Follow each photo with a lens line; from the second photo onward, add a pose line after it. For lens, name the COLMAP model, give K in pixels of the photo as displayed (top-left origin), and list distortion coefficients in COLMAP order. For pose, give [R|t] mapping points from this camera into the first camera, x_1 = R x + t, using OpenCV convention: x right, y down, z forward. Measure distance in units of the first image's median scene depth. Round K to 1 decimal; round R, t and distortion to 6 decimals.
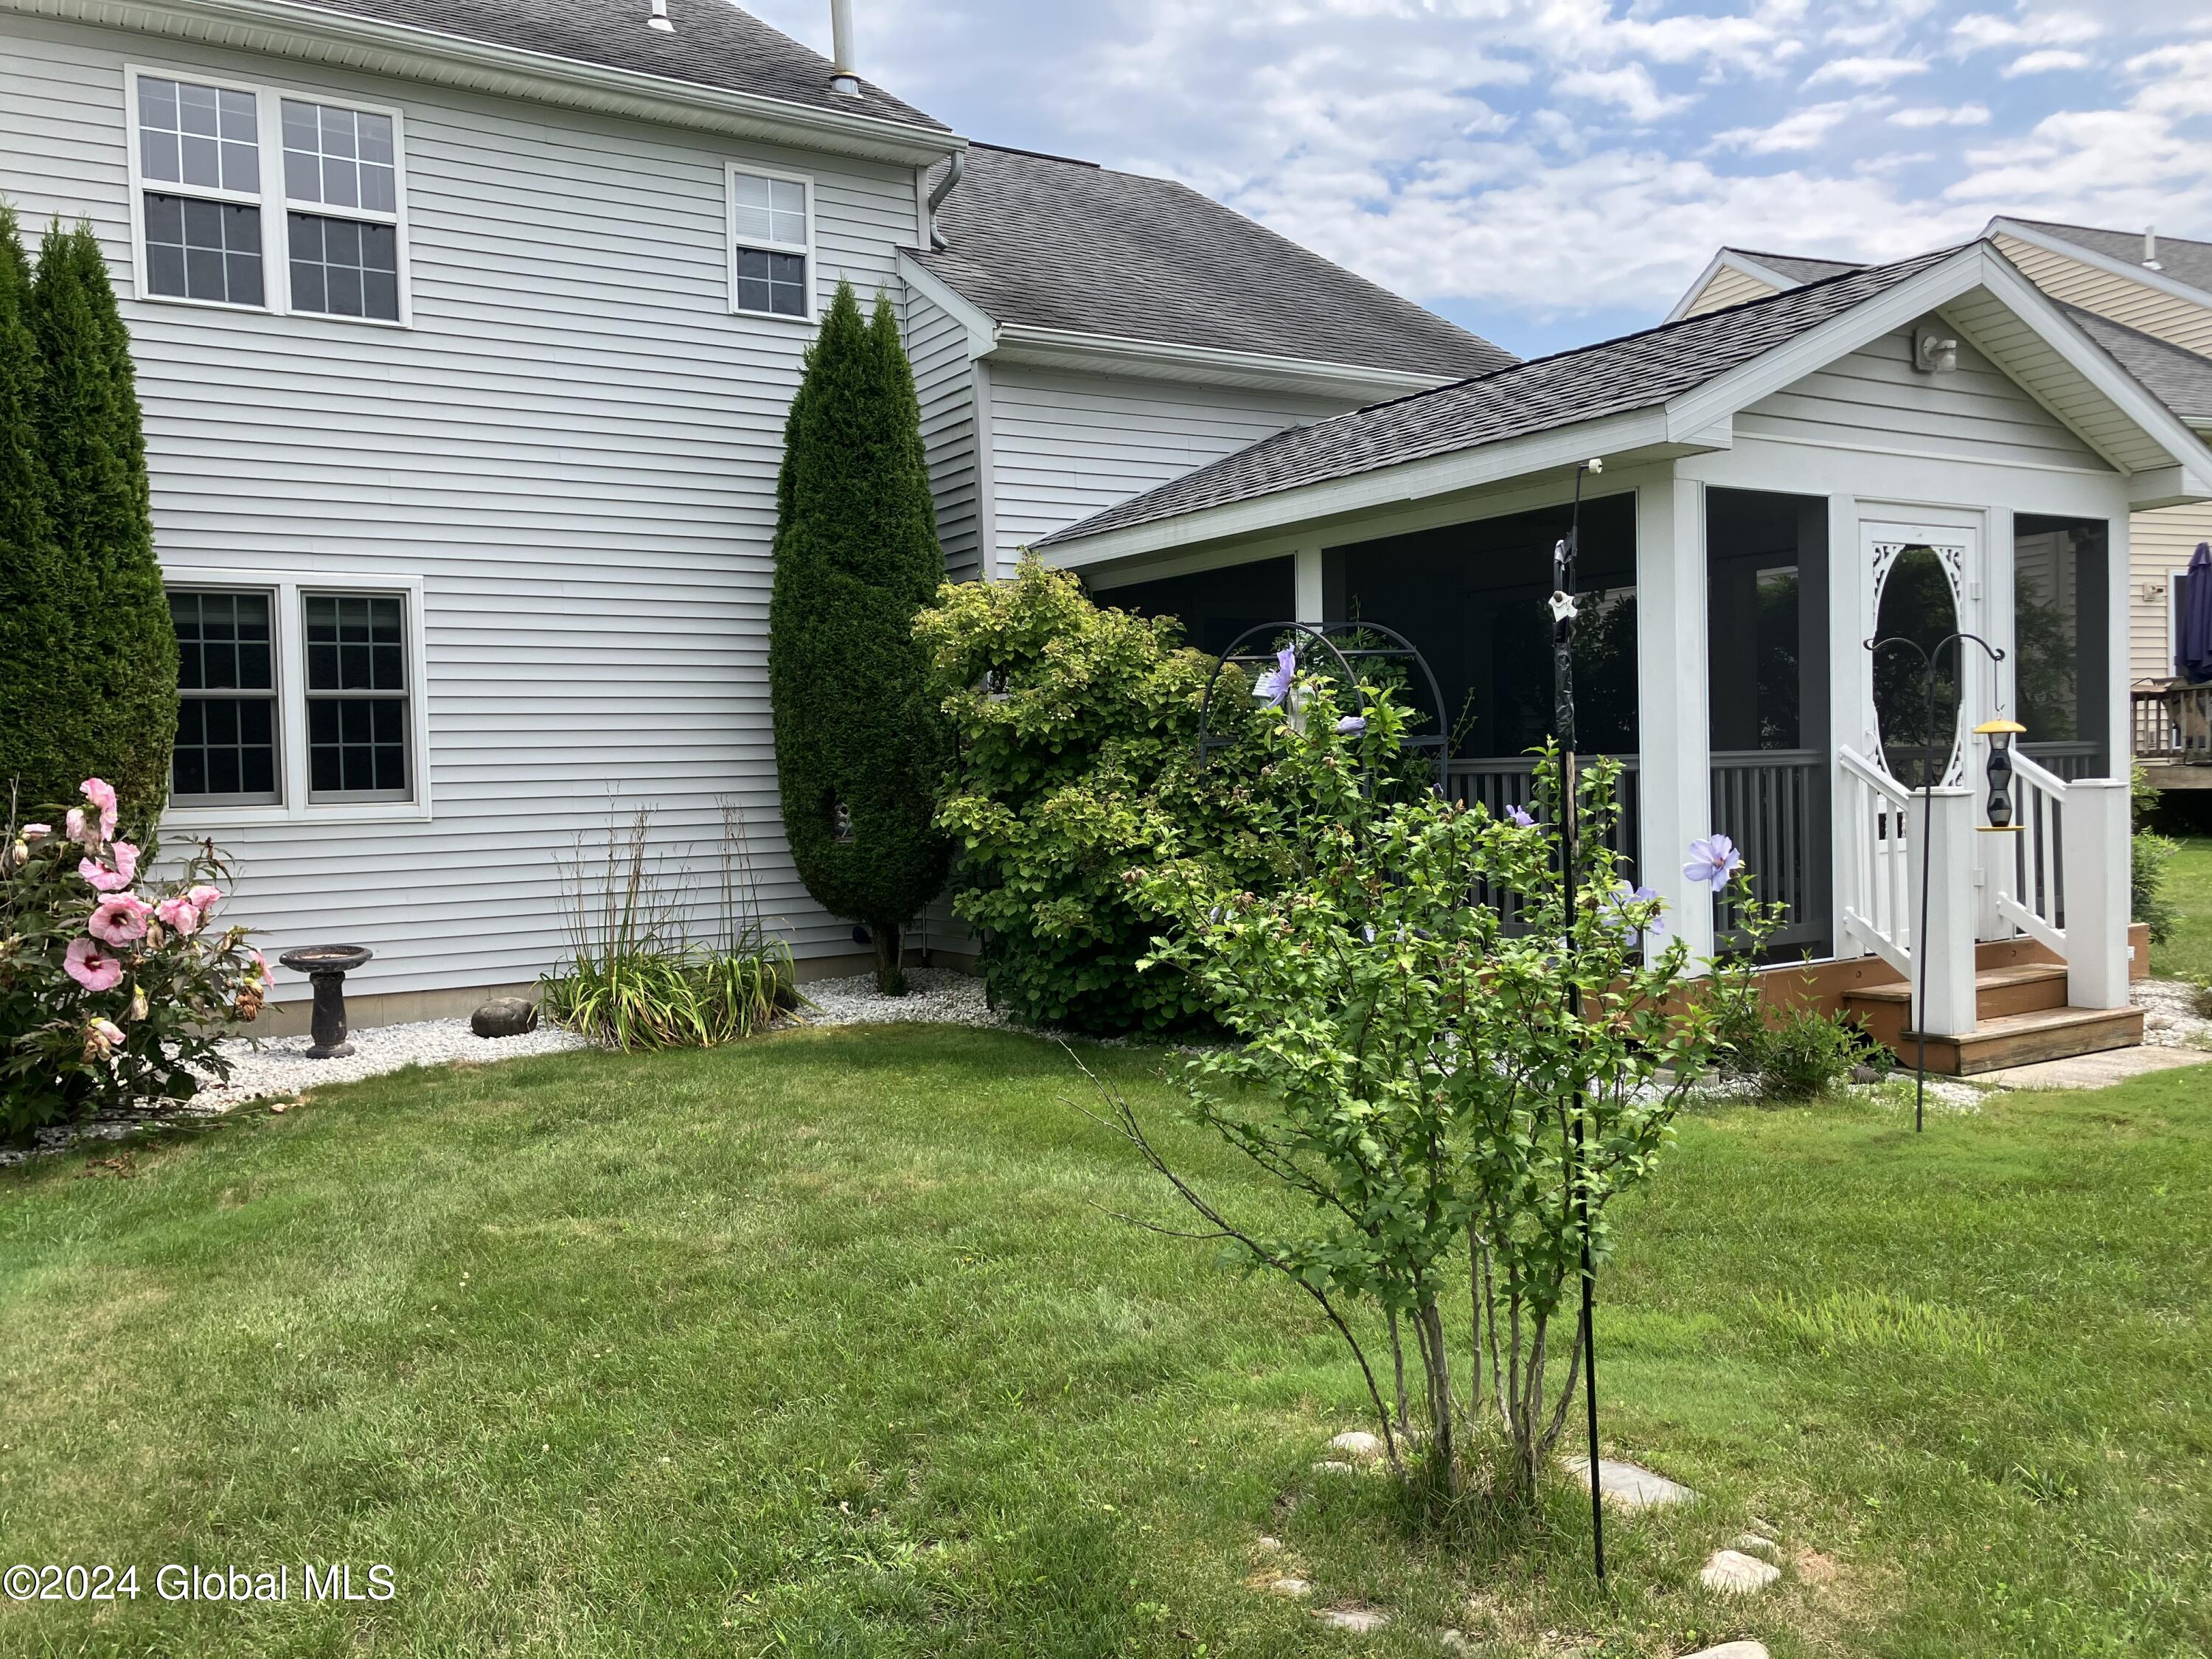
lens RADIAL K [[1839.8, 0, 1116.8], [0, 1839.8, 850.8], [0, 0, 1]] dist [0.009442, -0.004080]
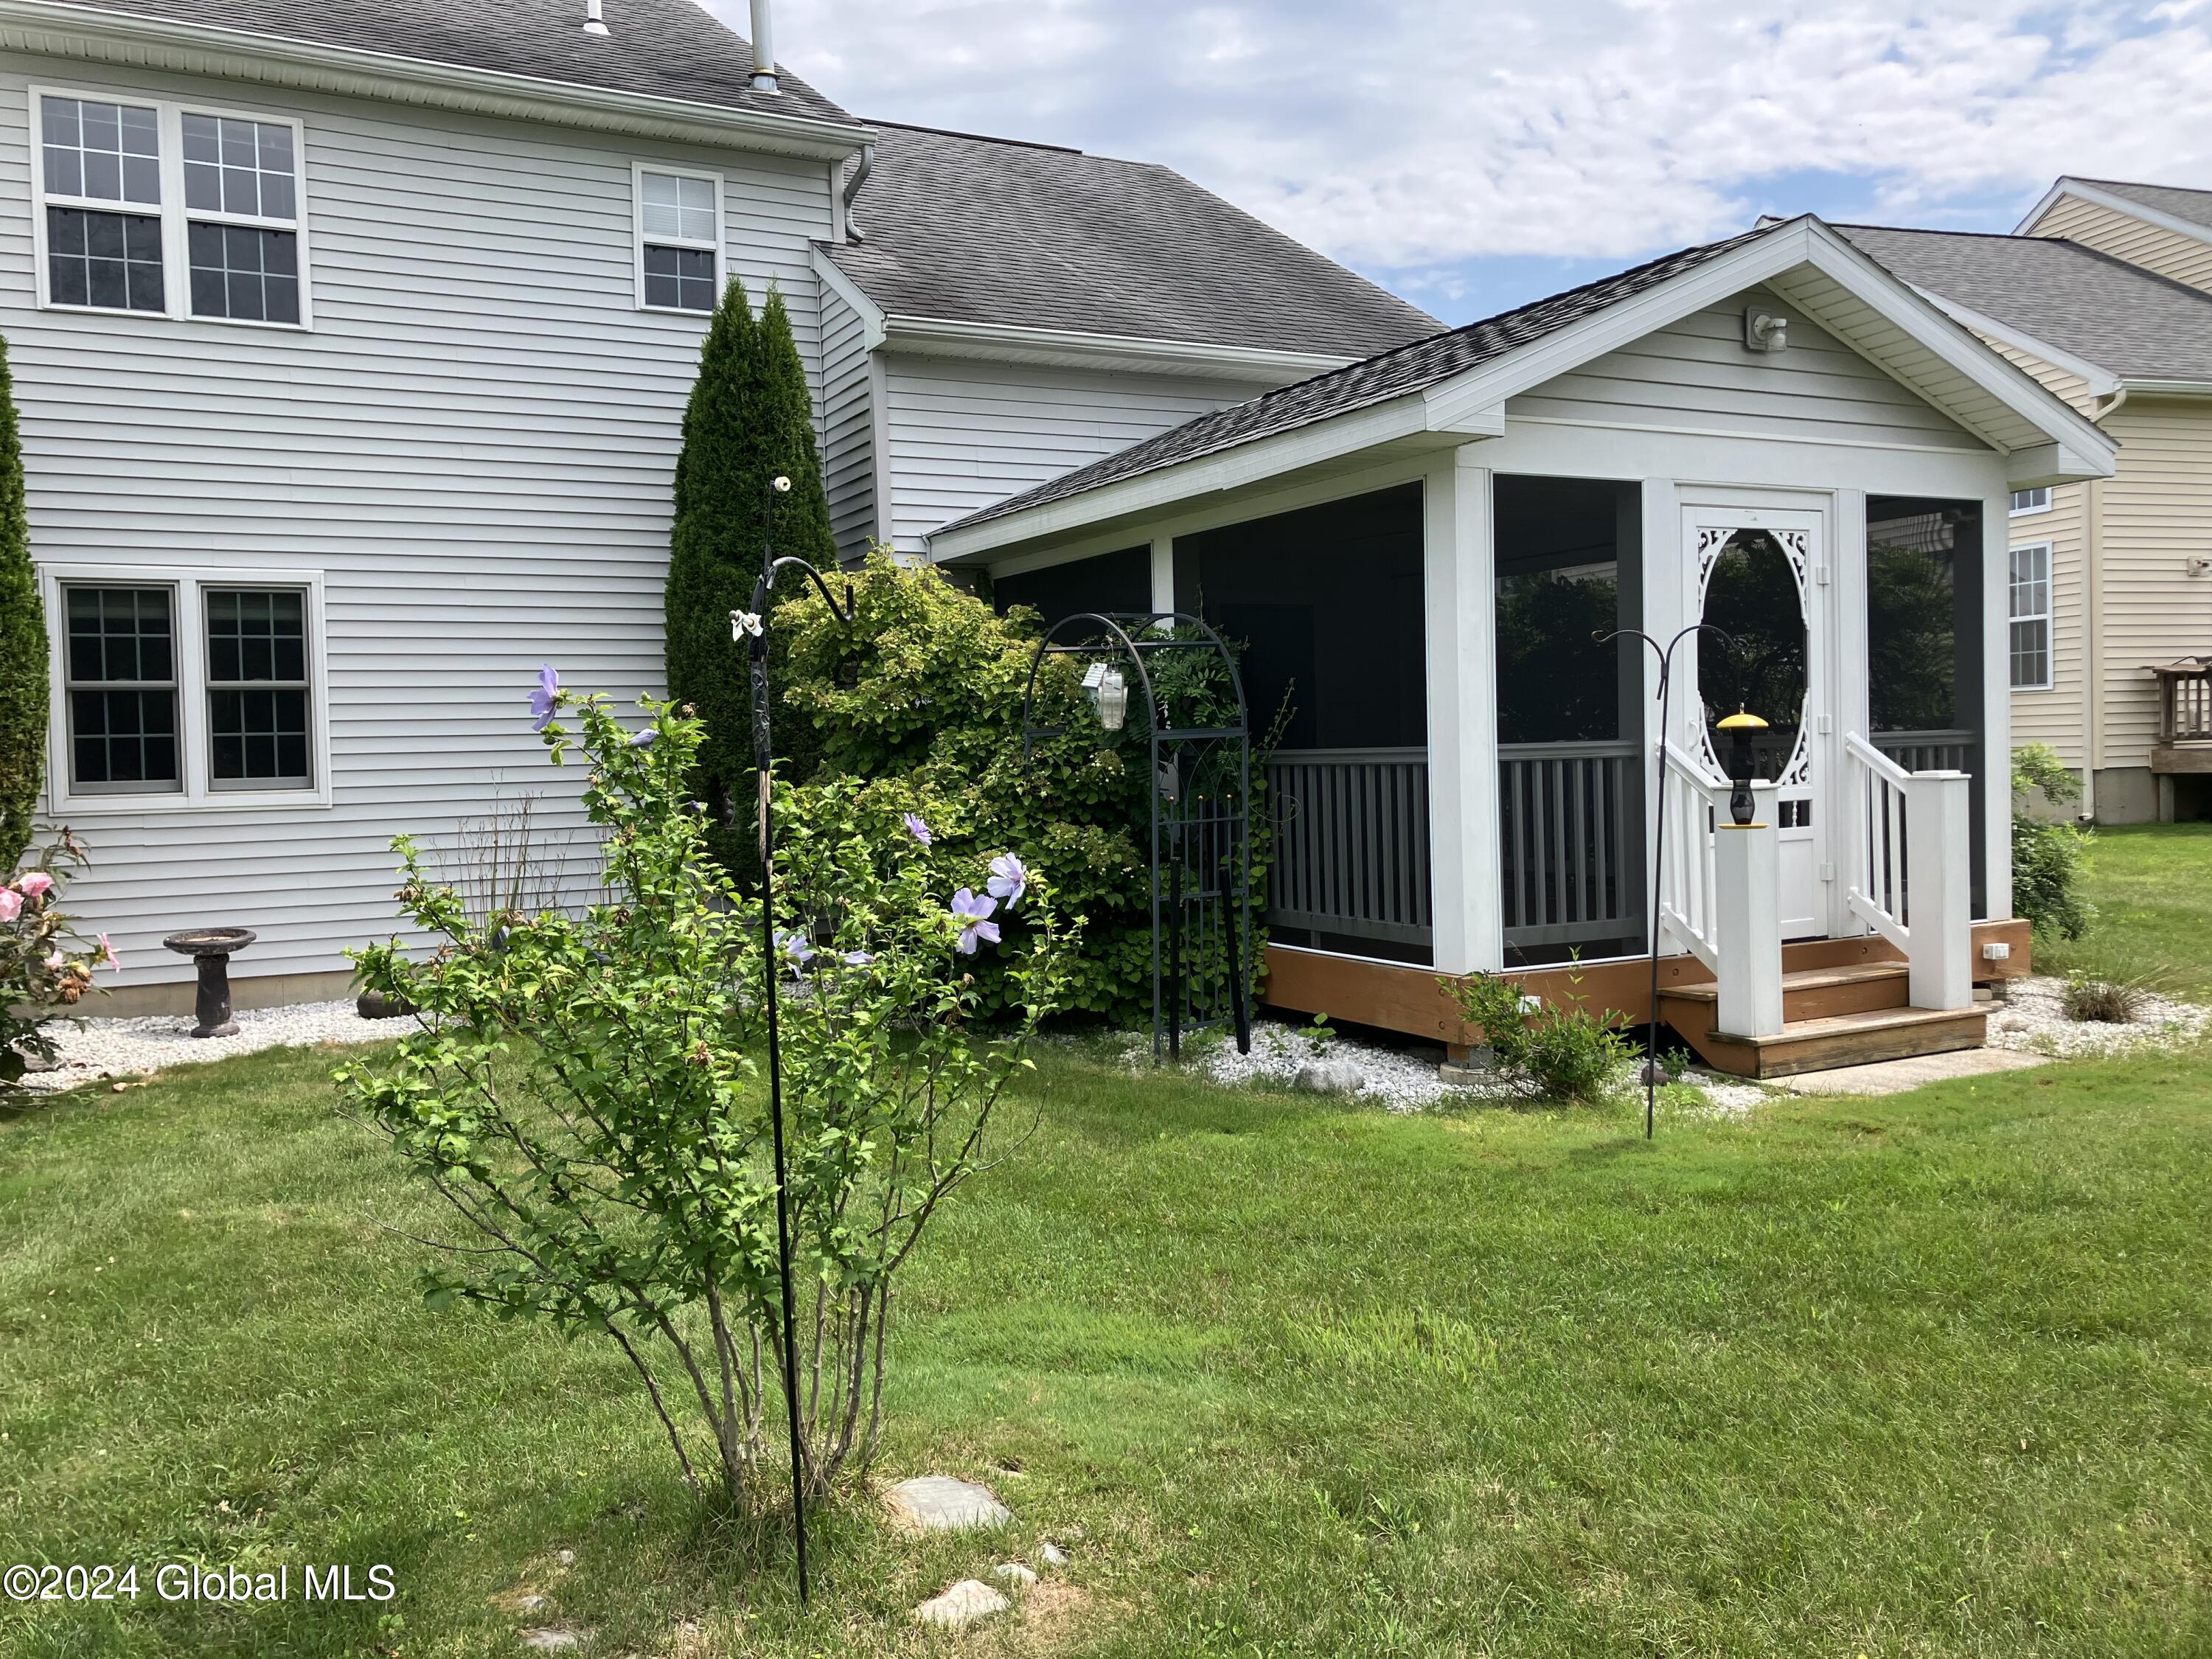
lens RADIAL K [[1839.8, 0, 1107.6], [0, 1839.8, 811.0], [0, 0, 1]] dist [0.009442, -0.004080]
pose [[0.997067, 0.002421, -0.076494, 0.156301], [-0.003097, 0.999957, -0.008722, -0.007406], [0.076469, 0.008934, 0.997032, 0.006926]]
